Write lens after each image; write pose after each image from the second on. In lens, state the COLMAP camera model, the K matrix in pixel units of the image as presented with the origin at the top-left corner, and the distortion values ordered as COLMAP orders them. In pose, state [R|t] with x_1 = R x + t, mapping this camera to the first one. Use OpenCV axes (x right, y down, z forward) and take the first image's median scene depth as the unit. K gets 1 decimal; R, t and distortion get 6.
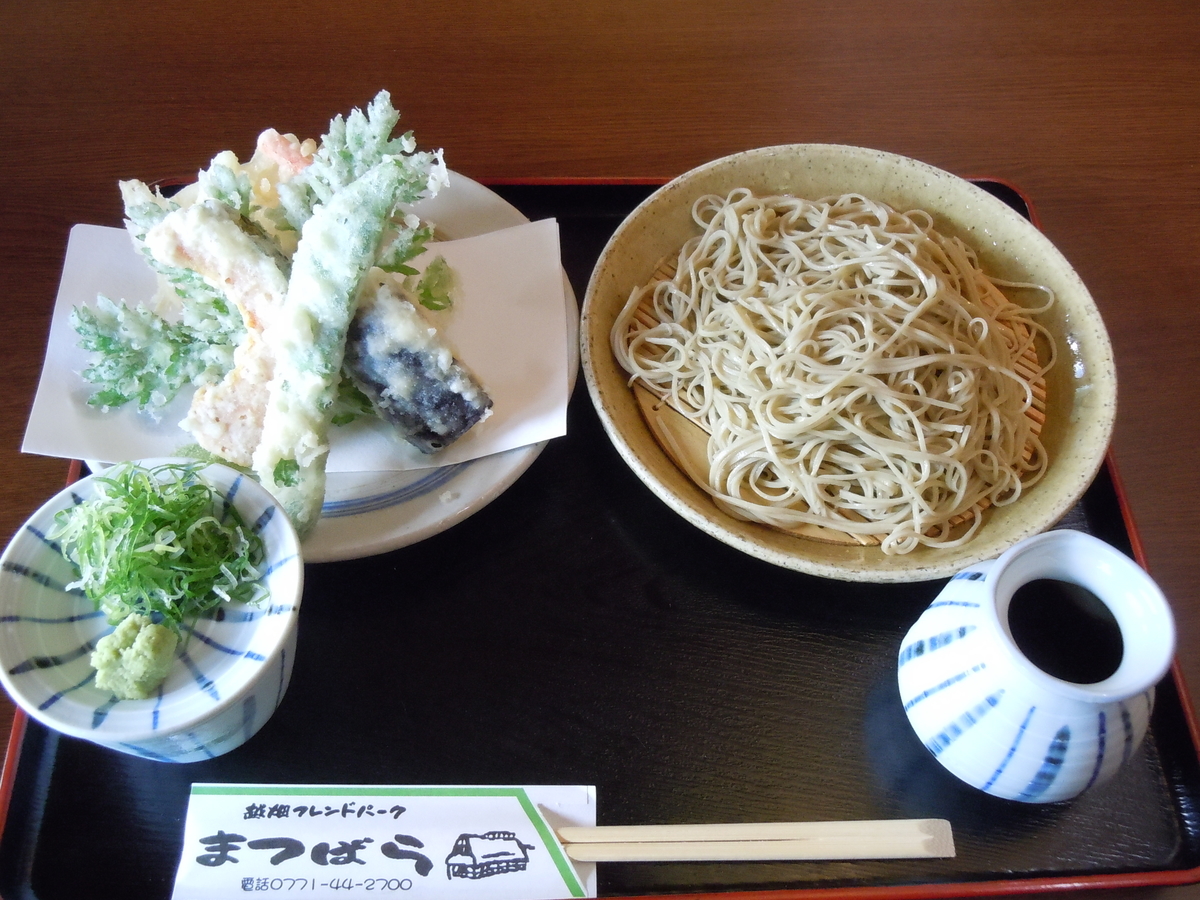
lens RADIAL K [[1155.3, 0, 600.0], [0, 1155.3, 450.0], [0, 0, 1]] dist [-0.011533, -0.034043]
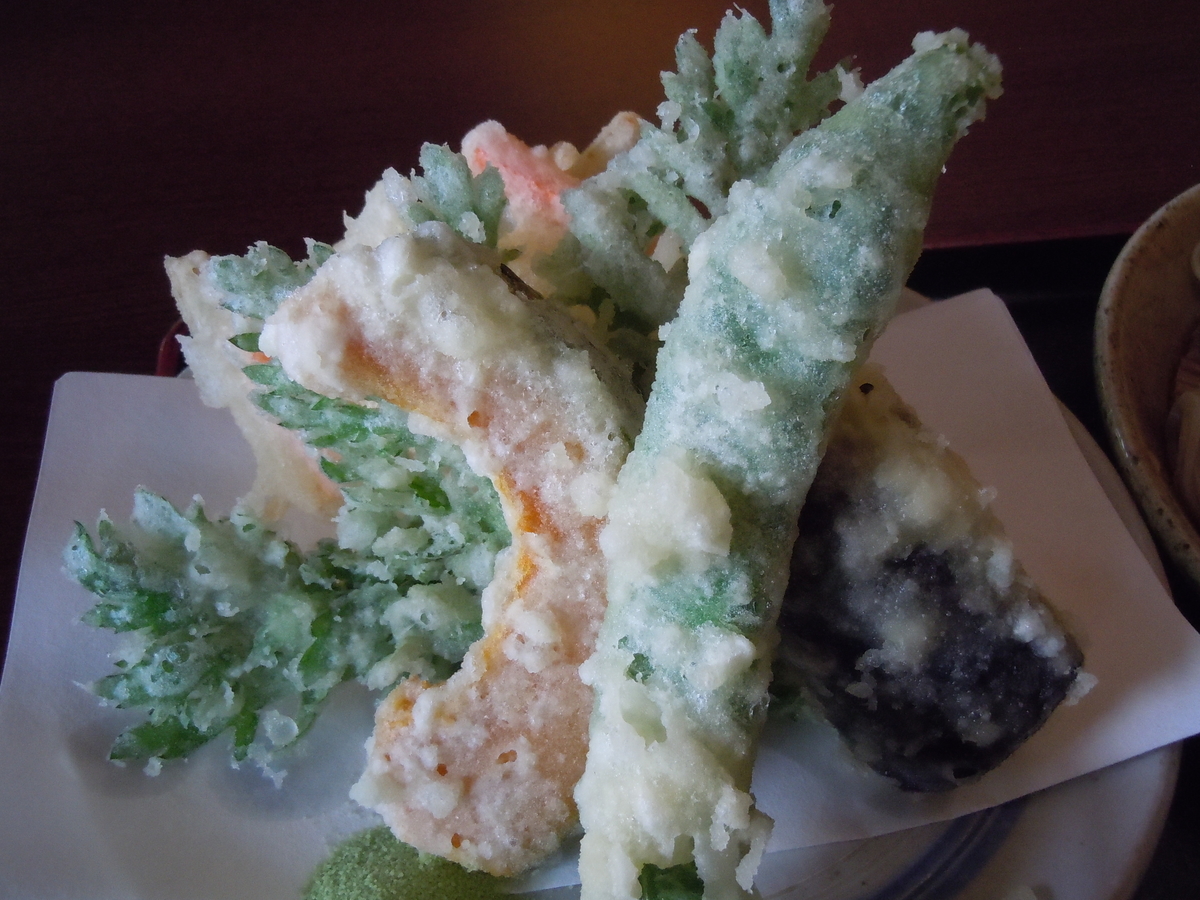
lens RADIAL K [[1155.3, 0, 600.0], [0, 1155.3, 450.0], [0, 0, 1]] dist [-0.011533, -0.034043]
pose [[0.994257, -0.095522, 0.048253, -0.288036], [0.103178, 0.975312, -0.195246, -0.051386], [-0.028411, 0.199103, 0.979567, 0.584727]]
